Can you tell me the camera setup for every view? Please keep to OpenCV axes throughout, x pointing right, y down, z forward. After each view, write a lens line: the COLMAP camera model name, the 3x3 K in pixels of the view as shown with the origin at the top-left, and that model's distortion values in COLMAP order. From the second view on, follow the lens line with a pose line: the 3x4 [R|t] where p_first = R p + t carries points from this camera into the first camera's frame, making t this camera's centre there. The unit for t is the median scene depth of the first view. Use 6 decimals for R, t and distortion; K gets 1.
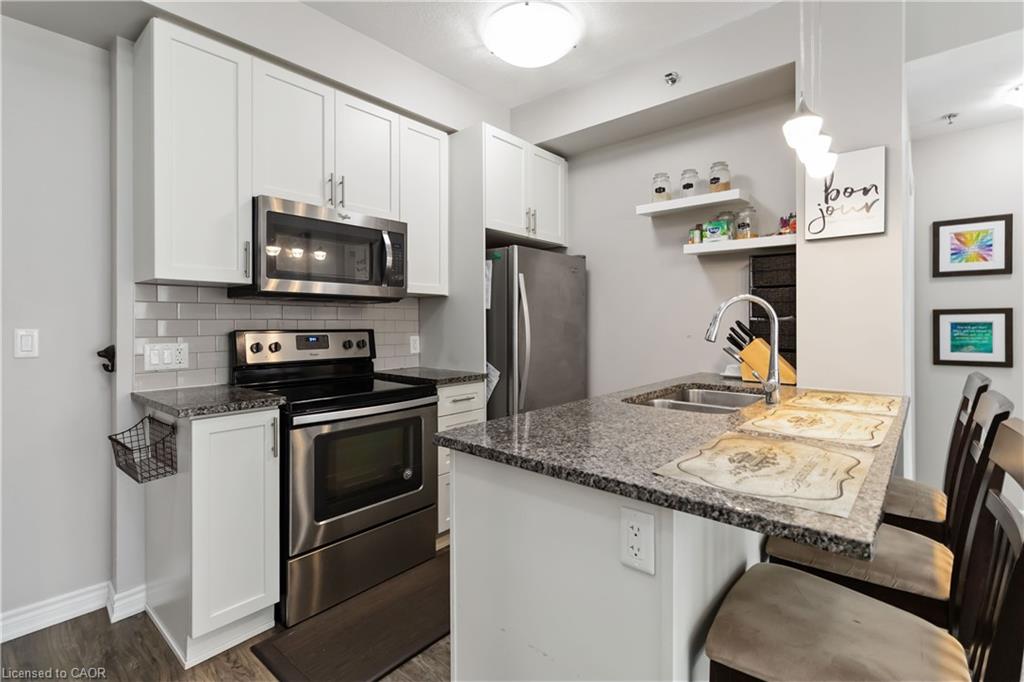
lens RADIAL K [[472.7, 0, 515.4], [0, 472.7, 326.5], [0, 0, 1]] dist [-0.002233, 0.001665]
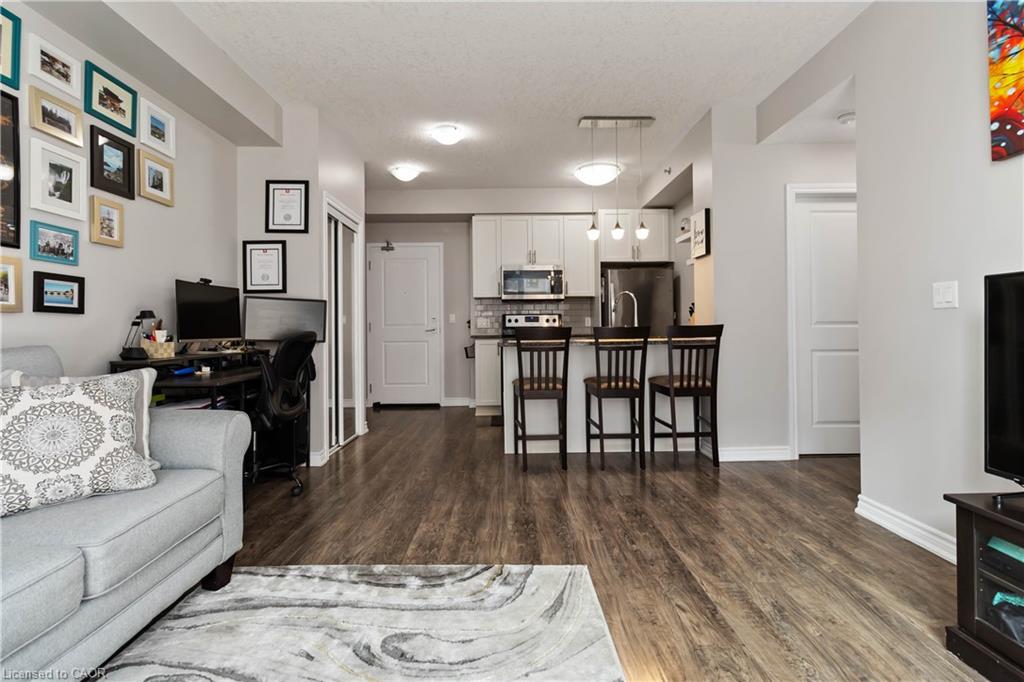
lens RADIAL K [[472.7, 0, 515.4], [0, 472.7, 326.5], [0, 0, 1]] dist [-0.002233, 0.001665]
pose [[0.657696, -0.002089, -0.753280, 1.333029], [0.001730, 0.999998, -0.001263, 0.073582], [0.753281, -0.000473, 0.657698, -0.643795]]
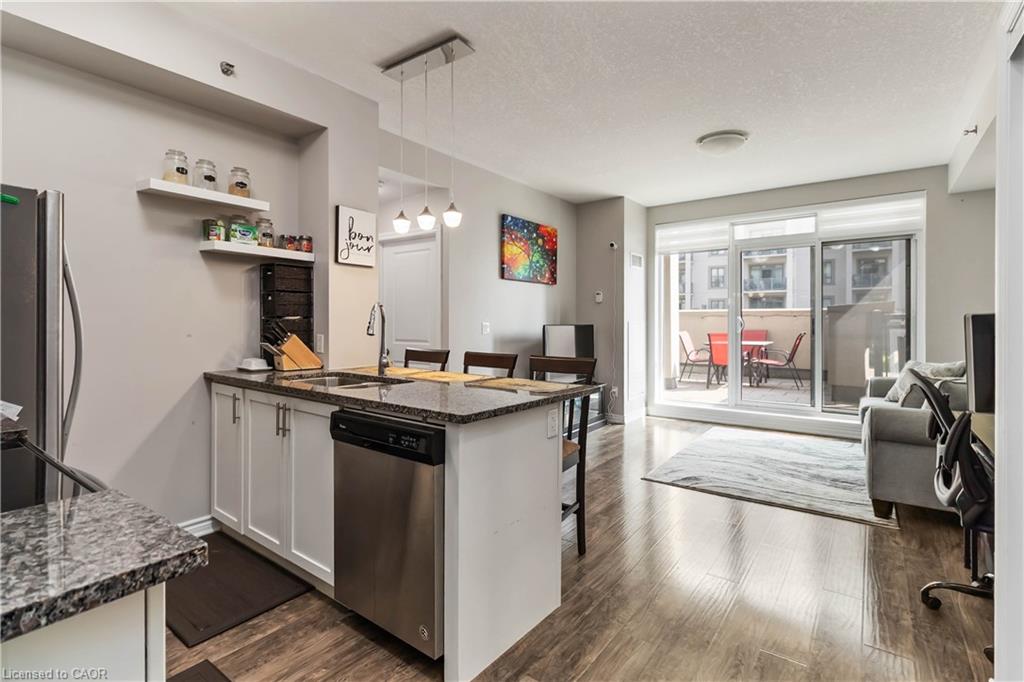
lens RADIAL K [[472.7, 0, 515.4], [0, 472.7, 326.5], [0, 0, 1]] dist [-0.002233, 0.001665]
pose [[-0.056401, -0.006842, 0.998385, -0.722548], [0.001878, 0.999974, 0.006959, -0.002011], [-0.998406, 0.002268, -0.056387, 0.496837]]
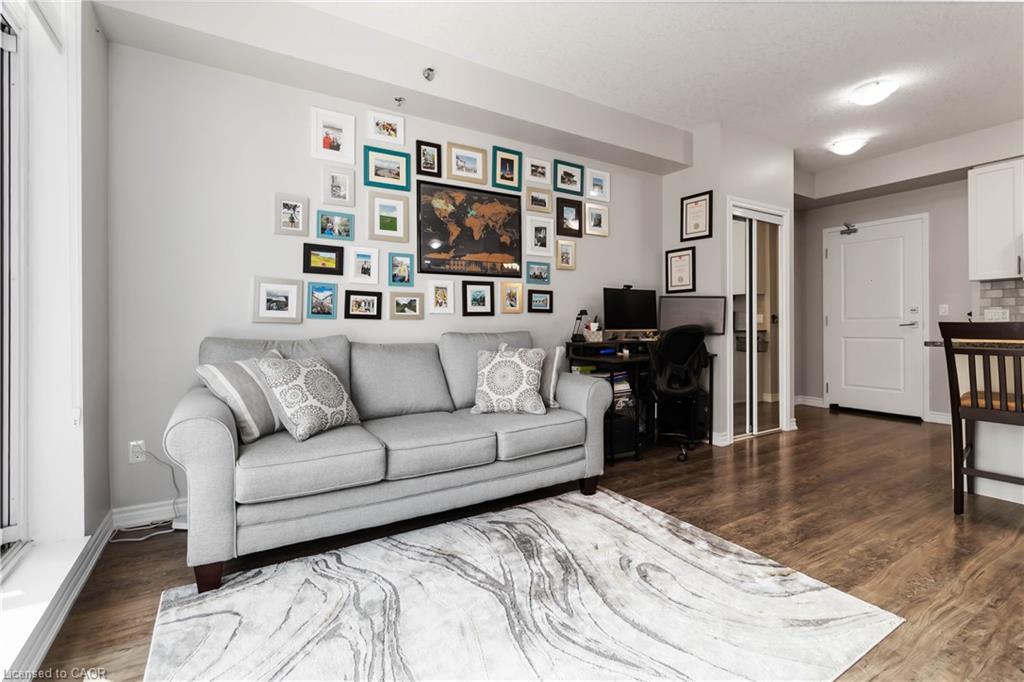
lens RADIAL K [[472.7, 0, 515.4], [0, 472.7, 326.5], [0, 0, 1]] dist [-0.002233, 0.001665]
pose [[-0.303097, 0.012018, -0.952884, 1.592043], [0.000958, 0.999924, 0.012307, 0.071623], [0.952959, 0.002818, -0.303085, -0.313608]]
